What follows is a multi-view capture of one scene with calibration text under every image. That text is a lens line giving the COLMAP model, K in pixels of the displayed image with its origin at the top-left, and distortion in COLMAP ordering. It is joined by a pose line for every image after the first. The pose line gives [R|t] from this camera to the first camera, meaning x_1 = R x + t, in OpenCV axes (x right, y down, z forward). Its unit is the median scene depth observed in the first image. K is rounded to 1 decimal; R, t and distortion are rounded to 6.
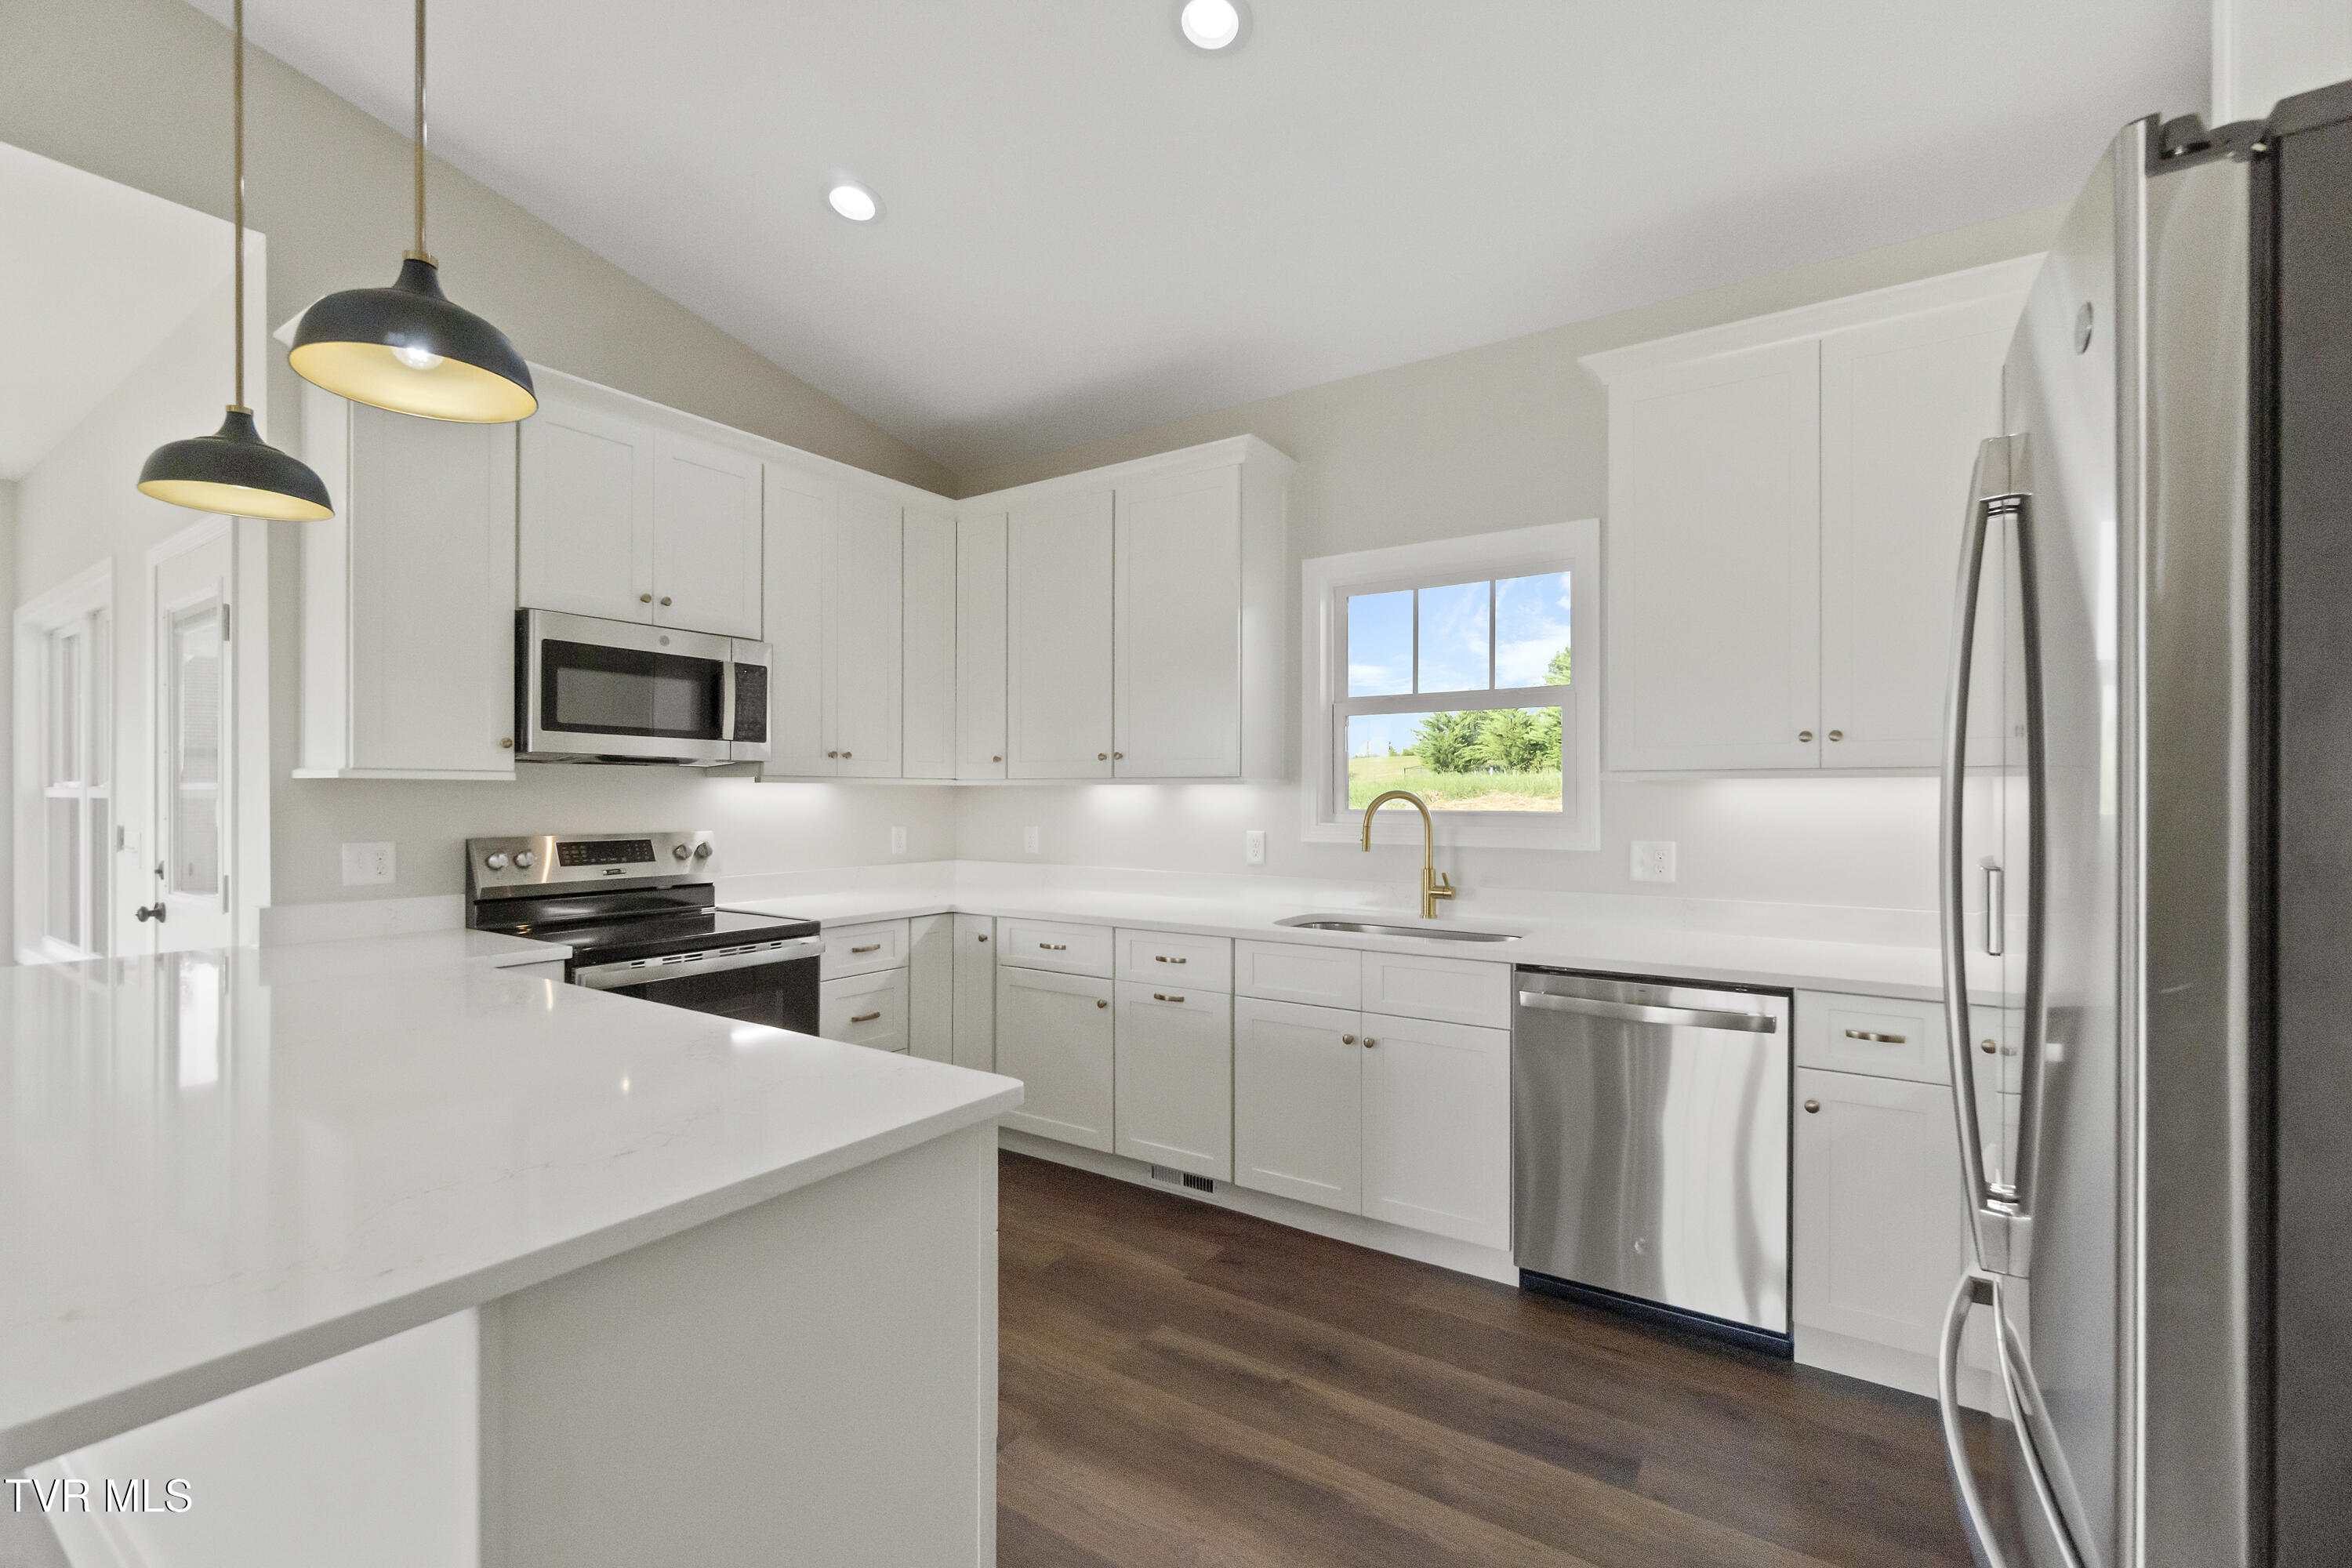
lens RADIAL K [[1020.9, 0, 1183.8], [0, 1020.9, 796.5], [0, 0, 1]] dist [0.000555, 0.000038]
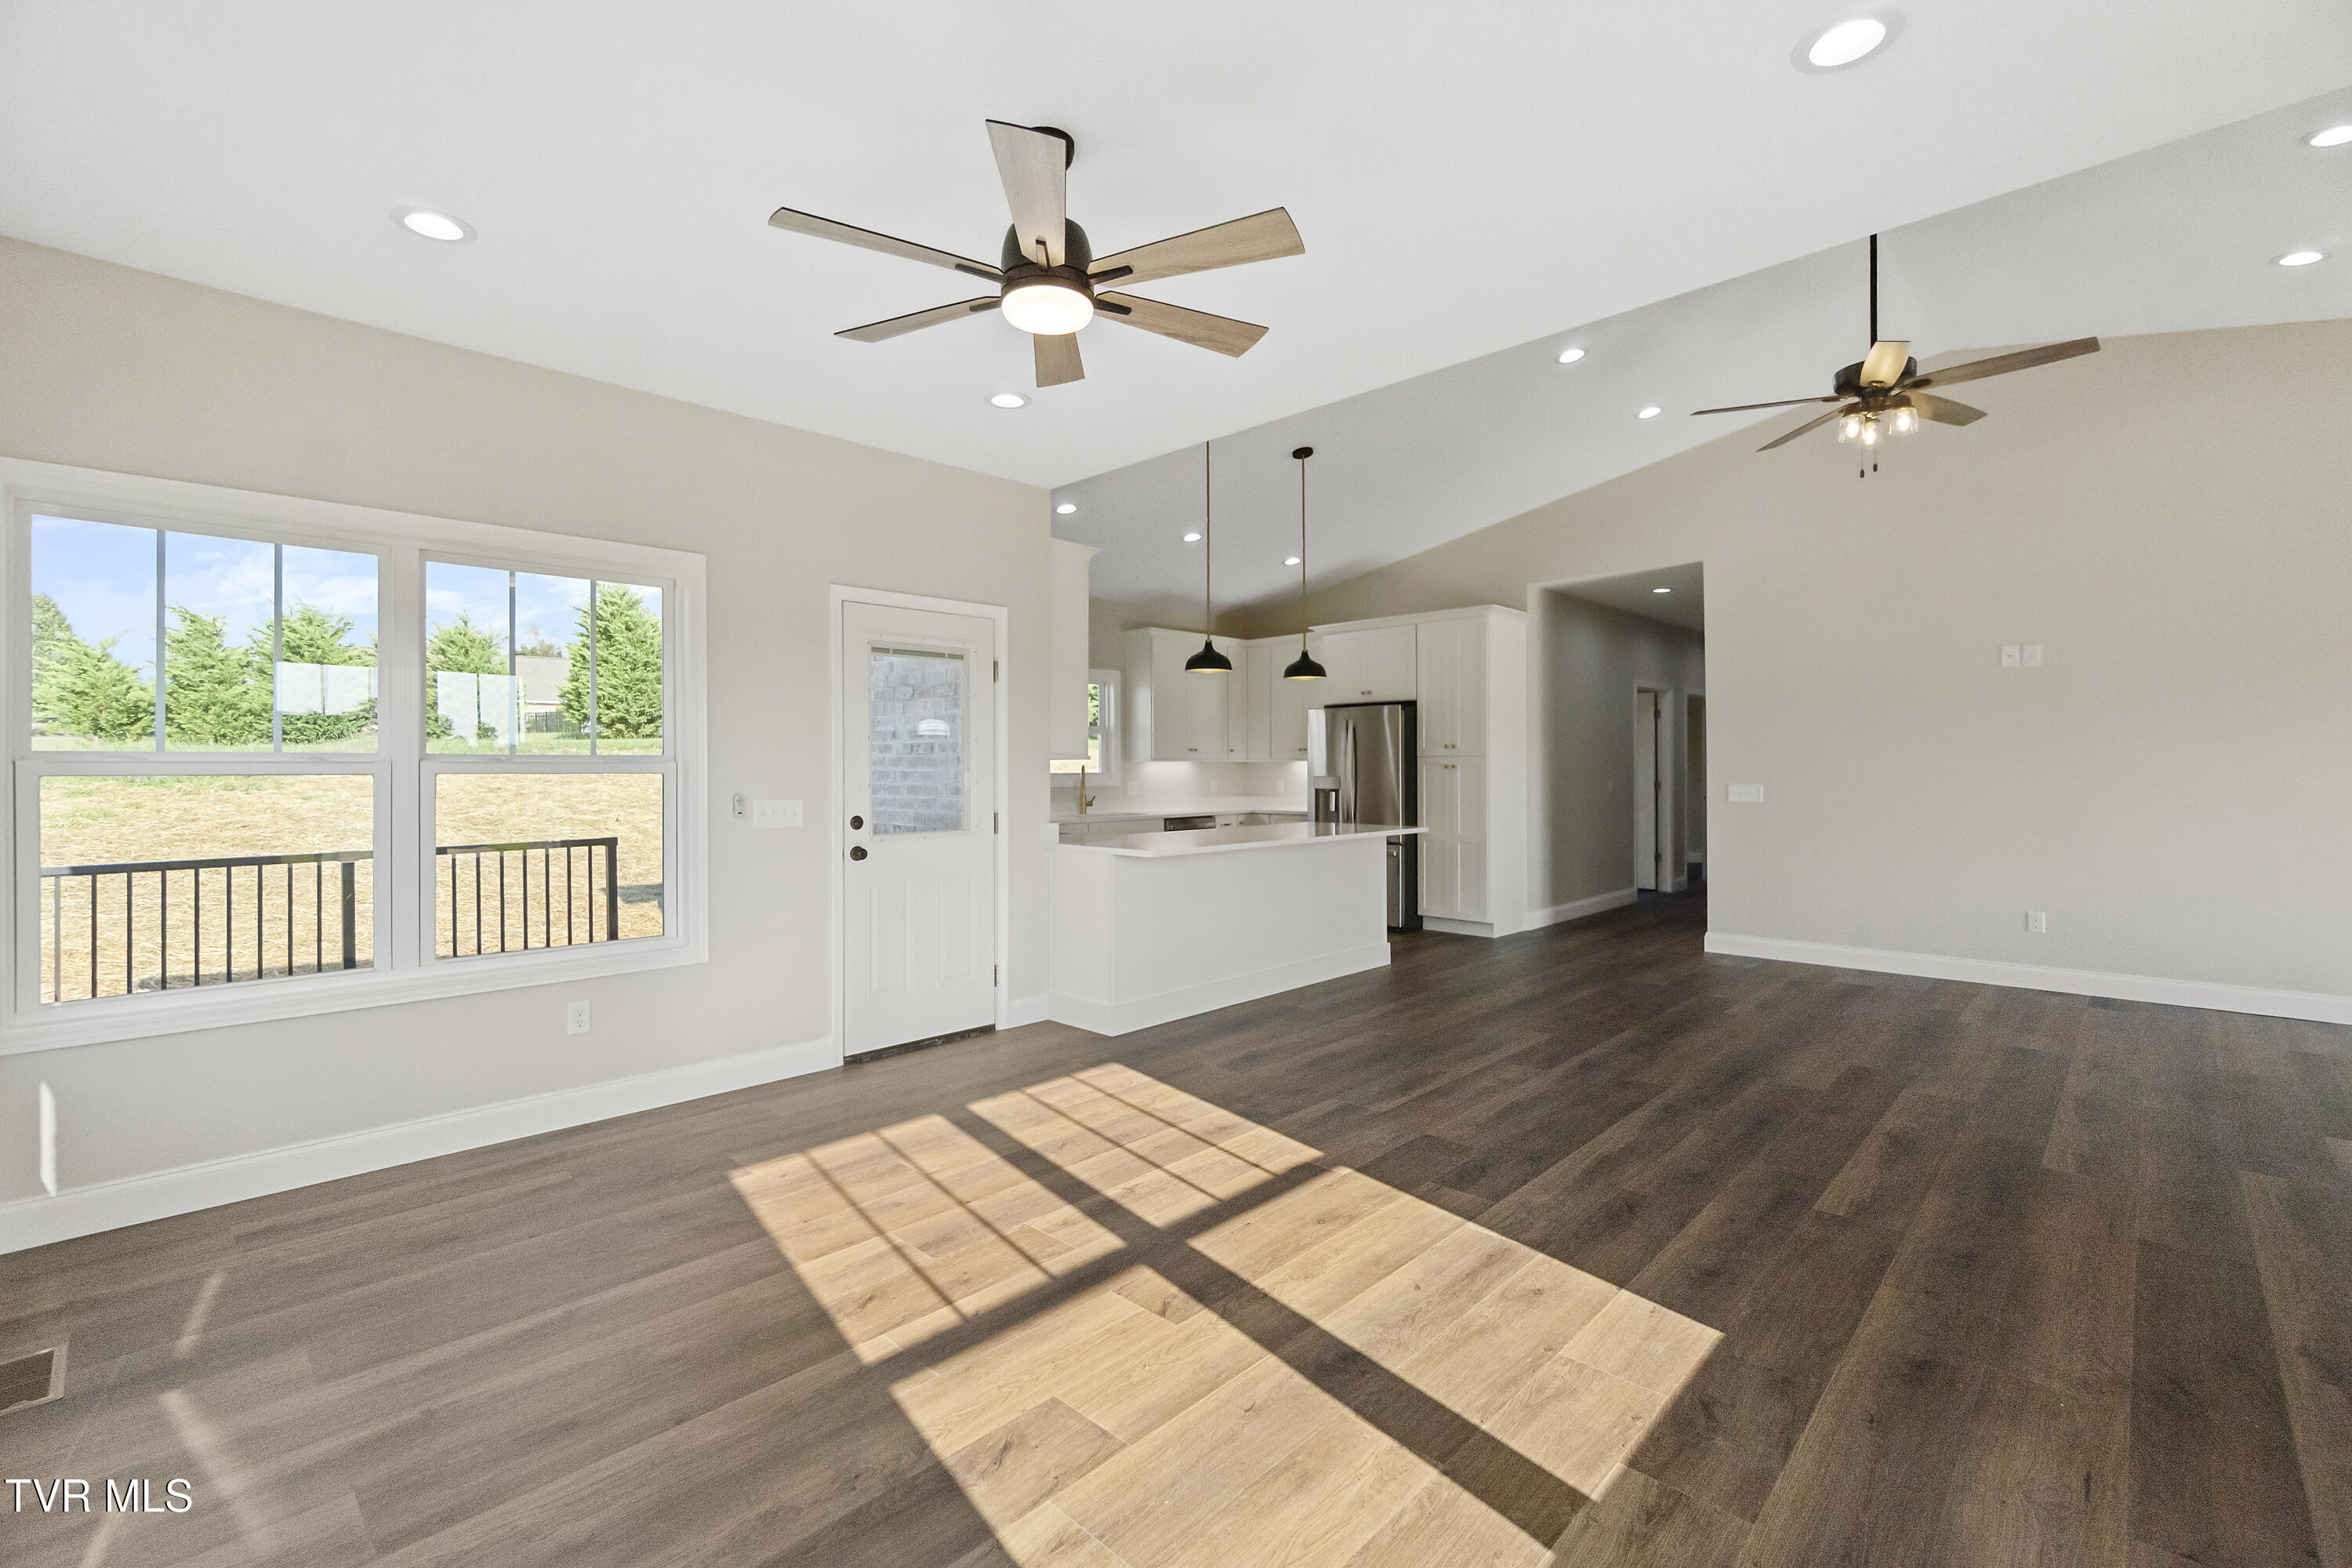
lens RADIAL K [[1019.7, 0, 1169.3], [0, 1019.7, 764.0], [0, 0, 1]] dist [-0.000052, 0.000109]
pose [[0.175645, 0.000051, 0.984454, -2.248161], [0.004684, 0.999989, -0.000888, -0.004532], [-0.984442, 0.004768, 0.175643, 0.329592]]
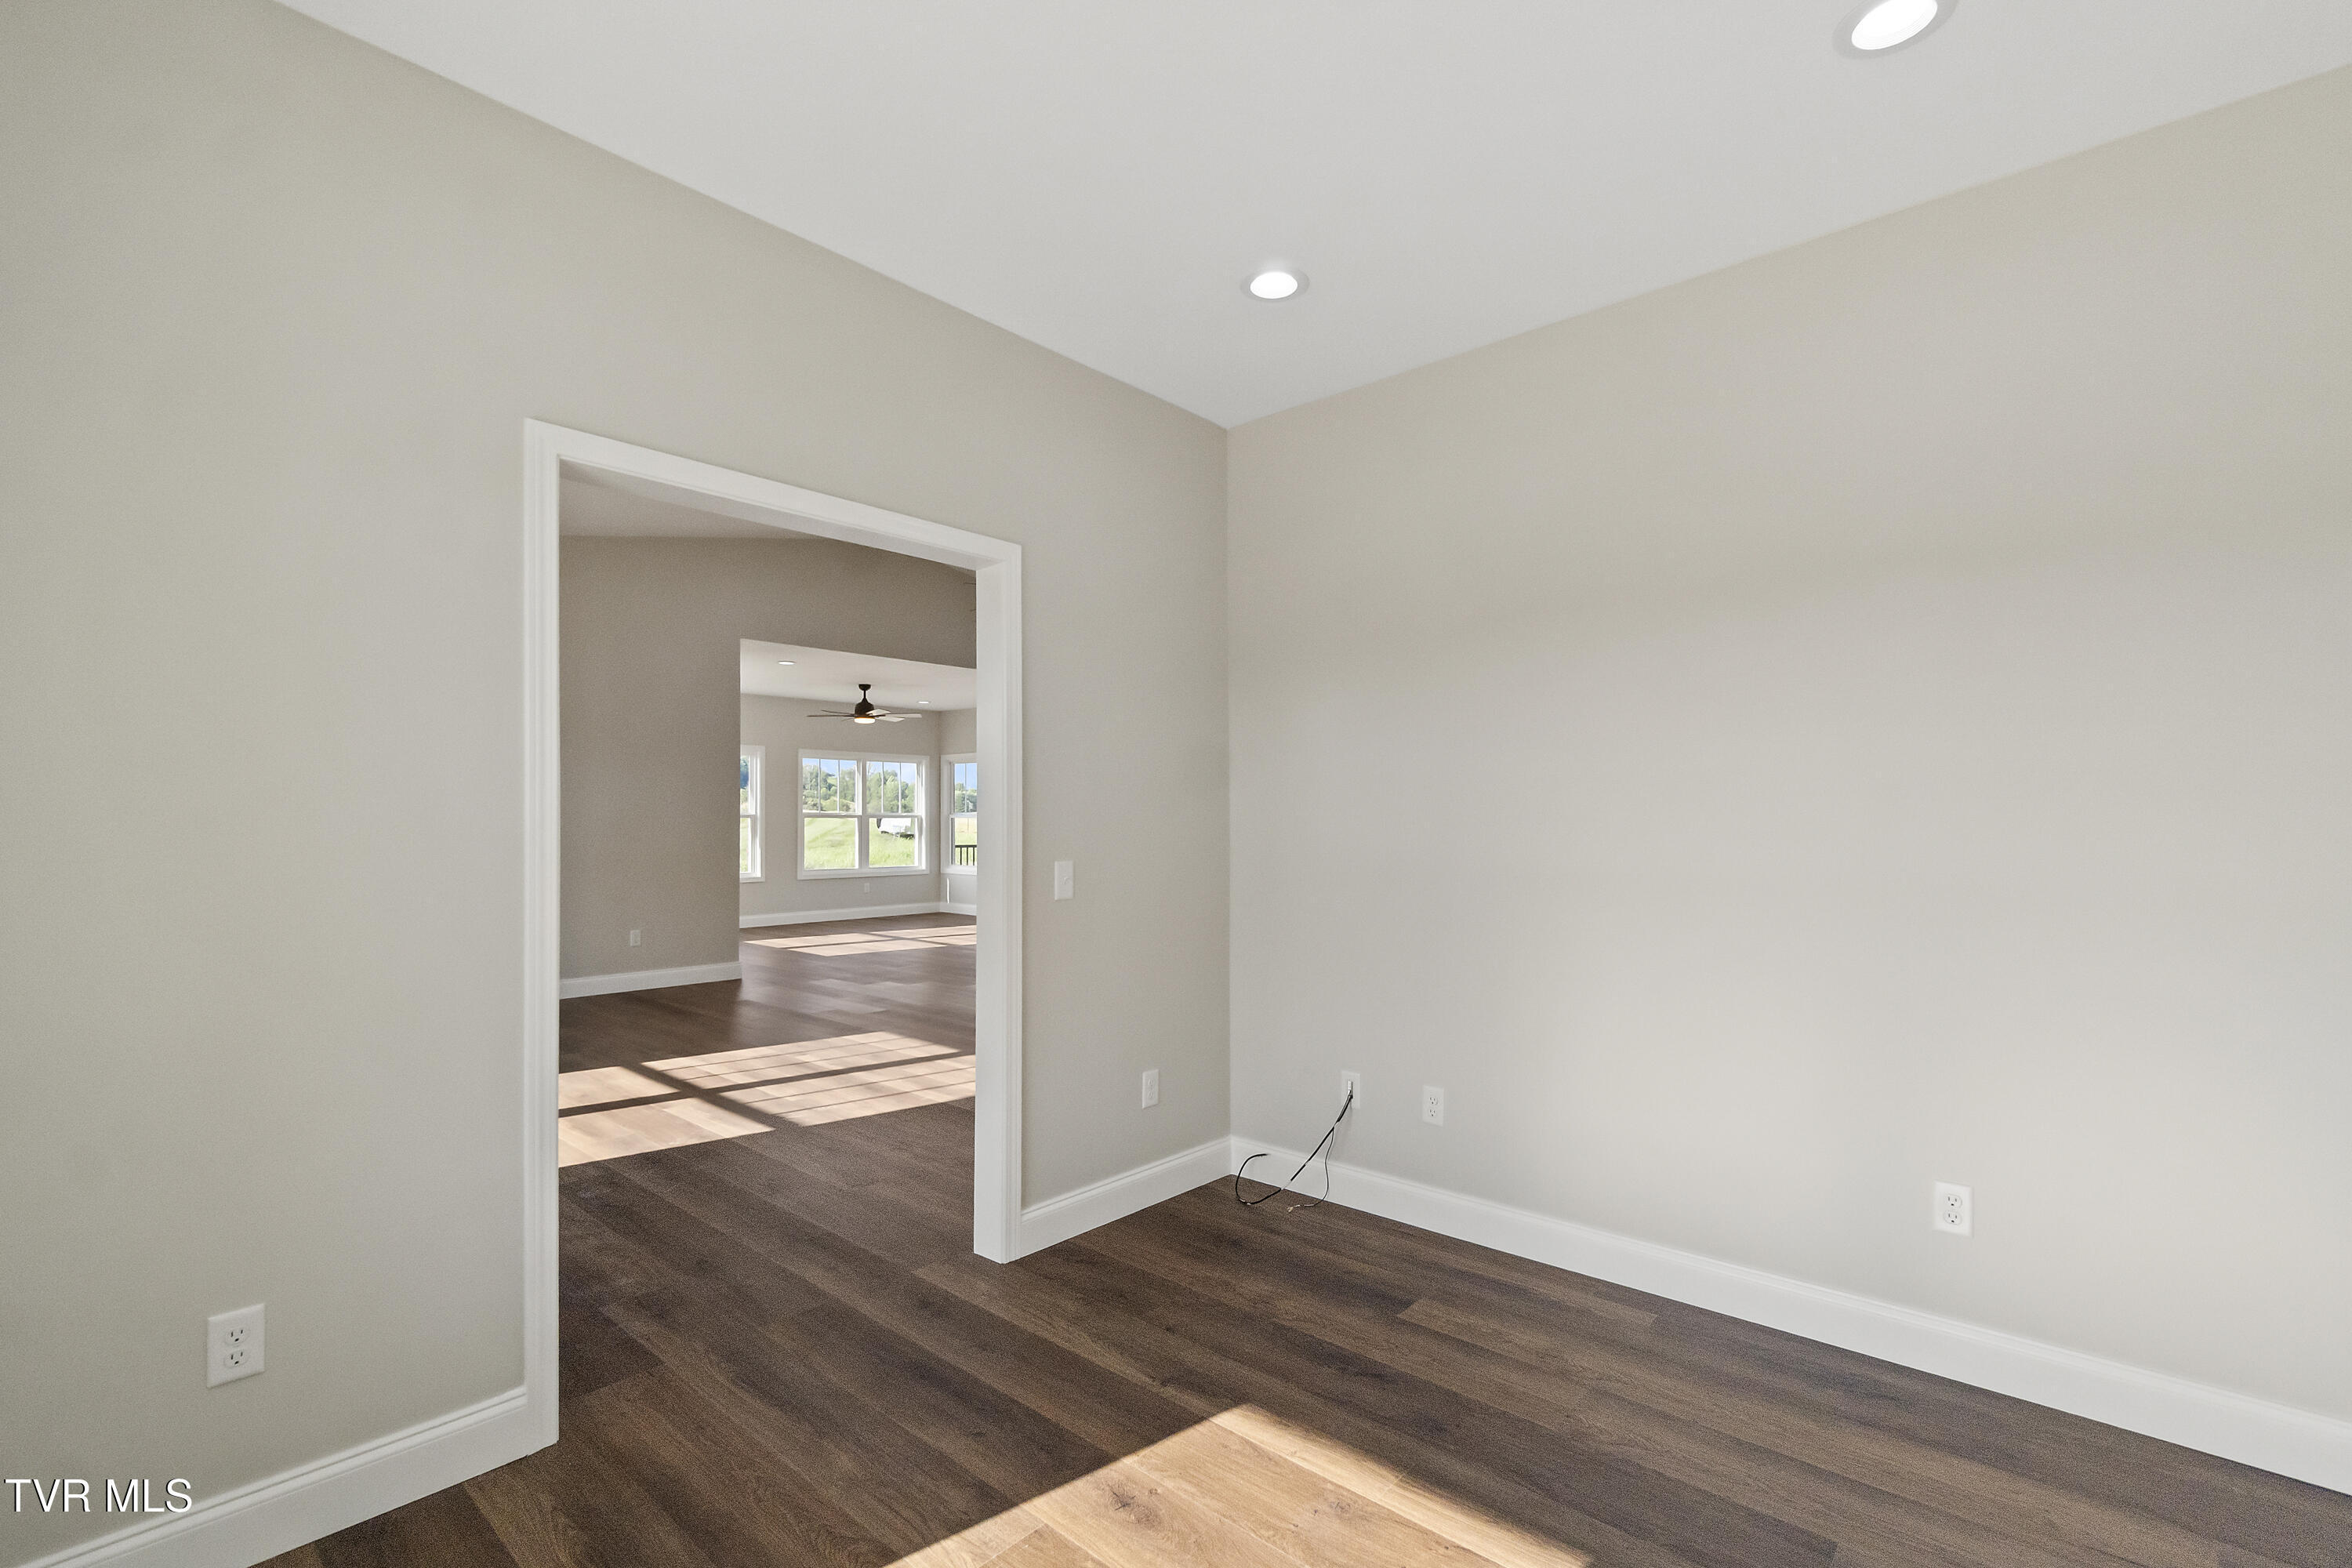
lens RADIAL K [[1043.4, 0, 1174.3], [0, 1043.4, 836.6], [0, 0, 1]] dist [-0.014266, -0.000060]
pose [[0.992037, 0.002306, -0.125924, -0.124766], [-0.000047, 0.999839, 0.017941, -0.001615], [0.125945, -0.017792, 0.991878, -2.727833]]
